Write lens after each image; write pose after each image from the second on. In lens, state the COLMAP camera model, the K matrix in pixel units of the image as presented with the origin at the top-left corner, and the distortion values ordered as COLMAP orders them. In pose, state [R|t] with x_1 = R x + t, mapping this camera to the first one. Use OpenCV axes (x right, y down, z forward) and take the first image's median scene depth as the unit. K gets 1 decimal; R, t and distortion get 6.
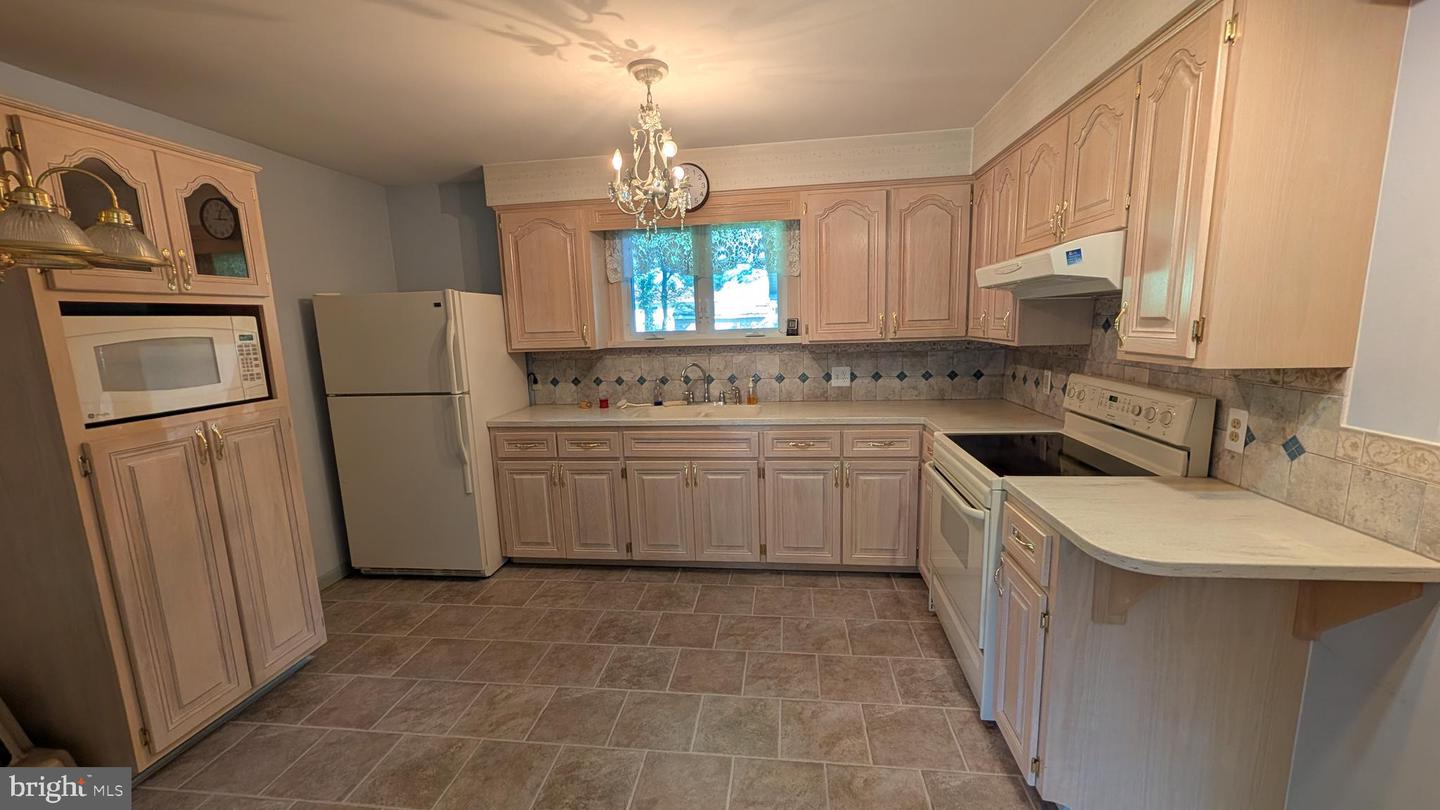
lens RADIAL K [[549.1, 0, 720.0], [0, 549.1, 405.0], [0, 0, 1]] dist [0.001110, 0.000398]
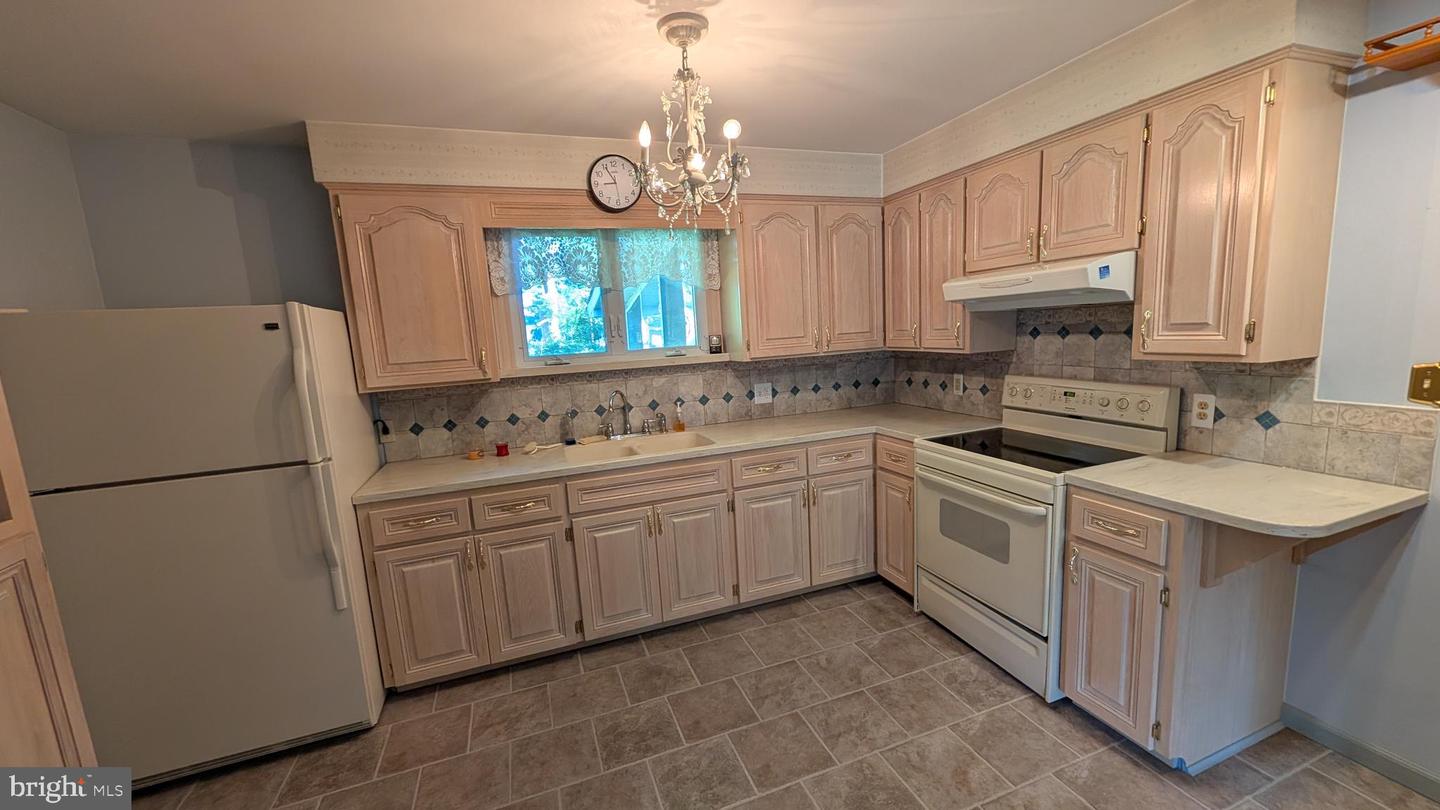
lens RADIAL K [[549.1, 0, 720.0], [0, 549.1, 405.0], [0, 0, 1]] dist [0.001110, 0.000398]
pose [[0.887990, -0.082011, 0.452490, -0.341659], [0.096855, 0.995251, -0.009690, -0.034460], [-0.449547, 0.052430, 0.891717, 0.200621]]
